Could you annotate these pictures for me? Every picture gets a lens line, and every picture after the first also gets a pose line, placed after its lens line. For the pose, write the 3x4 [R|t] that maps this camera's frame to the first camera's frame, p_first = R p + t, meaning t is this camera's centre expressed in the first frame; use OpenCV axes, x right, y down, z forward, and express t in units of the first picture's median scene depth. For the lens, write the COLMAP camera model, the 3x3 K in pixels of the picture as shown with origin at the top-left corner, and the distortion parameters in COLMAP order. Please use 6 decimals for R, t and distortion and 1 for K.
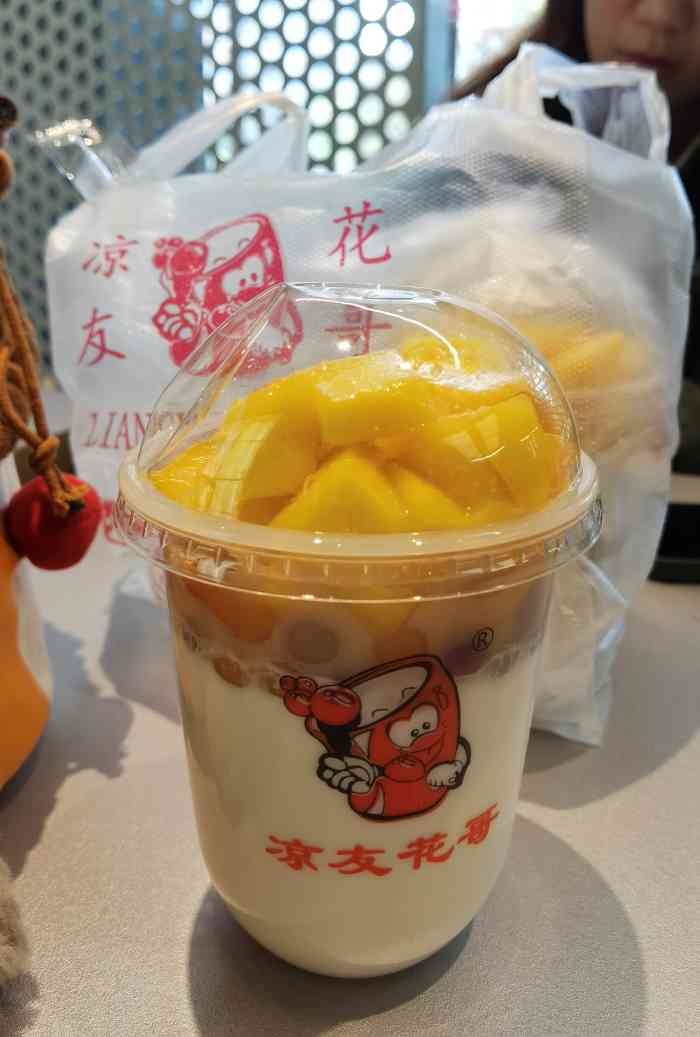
lens RADIAL K [[758.6, 0, 349.0], [0, 758.6, 518.4], [0, 0, 1]] dist [0.060431, -0.003450]
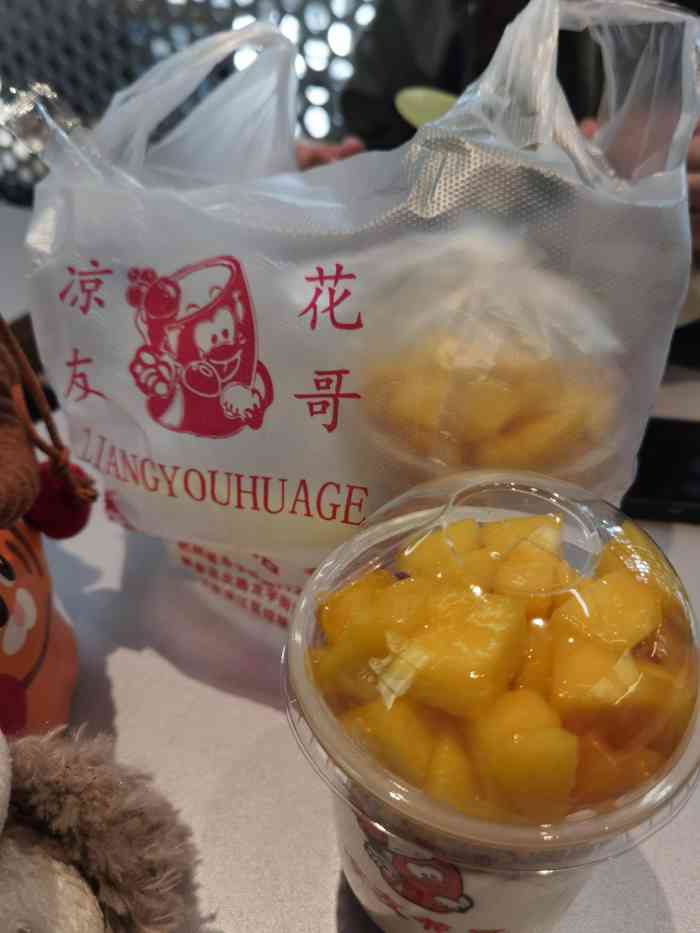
lens RADIAL K [[736.8, 0, 350.3], [0, 736.8, 466.8], [0, 0, 1]] dist [-0.018537, 0.008285]
pose [[0.997105, 0.056607, -0.050757, 0.095825], [-0.031473, 0.915012, 0.402198, -0.543865], [0.069211, -0.399436, 0.914145, 0.065600]]
